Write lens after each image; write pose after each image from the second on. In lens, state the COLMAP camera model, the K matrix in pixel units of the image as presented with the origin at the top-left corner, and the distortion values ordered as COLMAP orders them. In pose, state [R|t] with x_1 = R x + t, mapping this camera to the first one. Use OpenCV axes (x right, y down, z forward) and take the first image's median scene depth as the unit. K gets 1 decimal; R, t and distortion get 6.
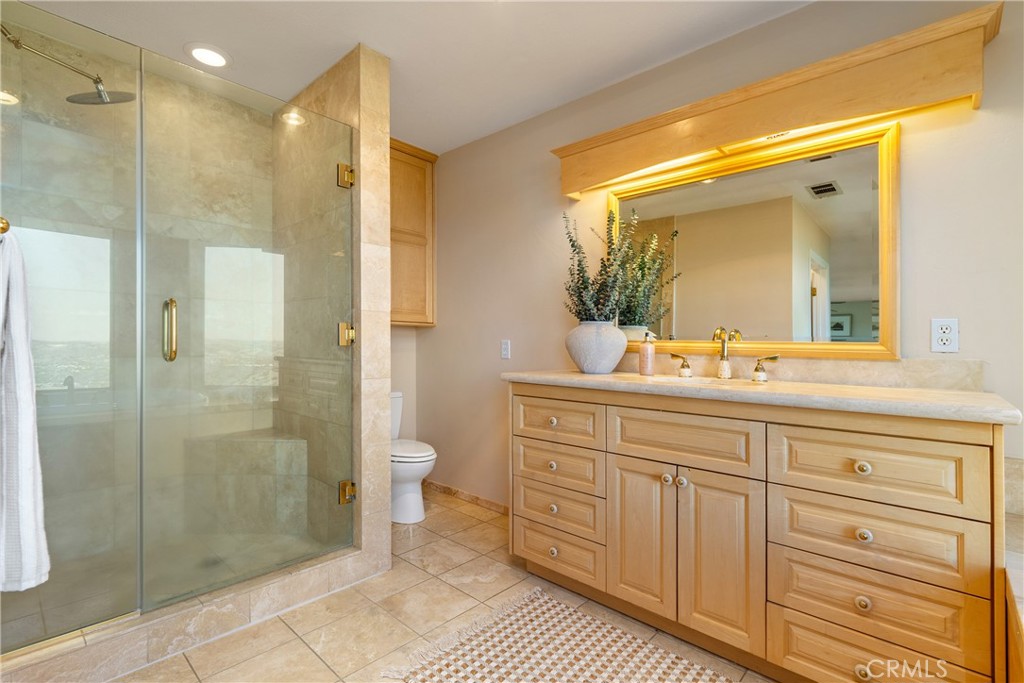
lens RADIAL K [[464.0, 0, 474.5], [0, 464.0, 332.1], [0, 0, 1]] dist [-0.004668, 0.000060]
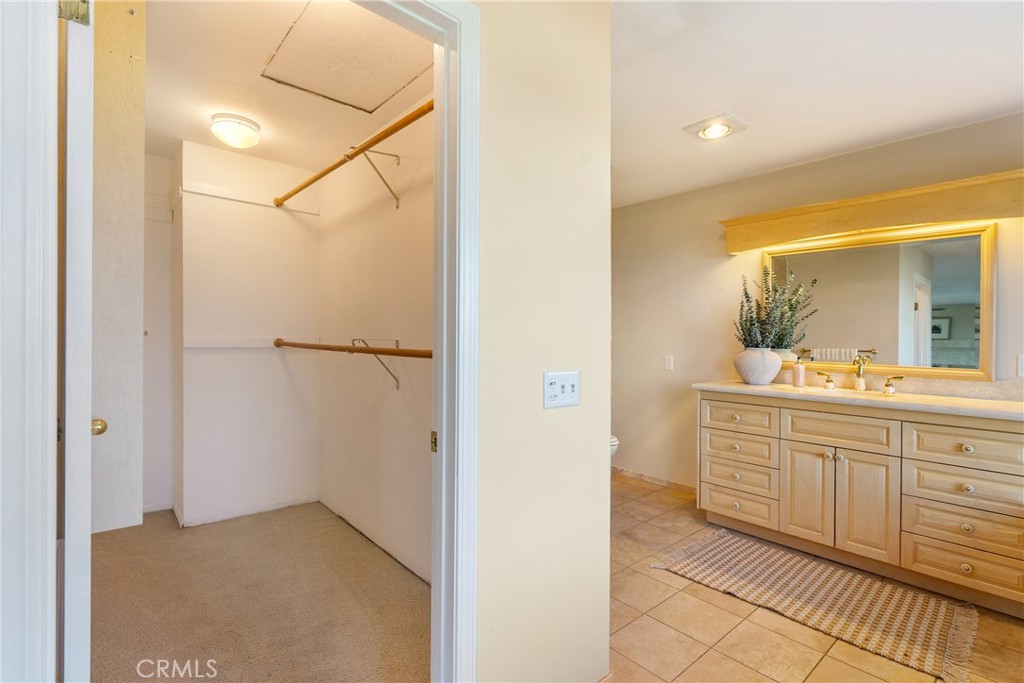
lens RADIAL K [[463.5, 0, 486.0], [0, 463.5, 333.2], [0, 0, 1]] dist [-0.001131, 0.000096]
pose [[0.995058, 0.000100, -0.099293, -0.483619], [0.001260, 0.999906, 0.013633, -0.100199], [0.099285, -0.013691, 0.994965, -0.554445]]
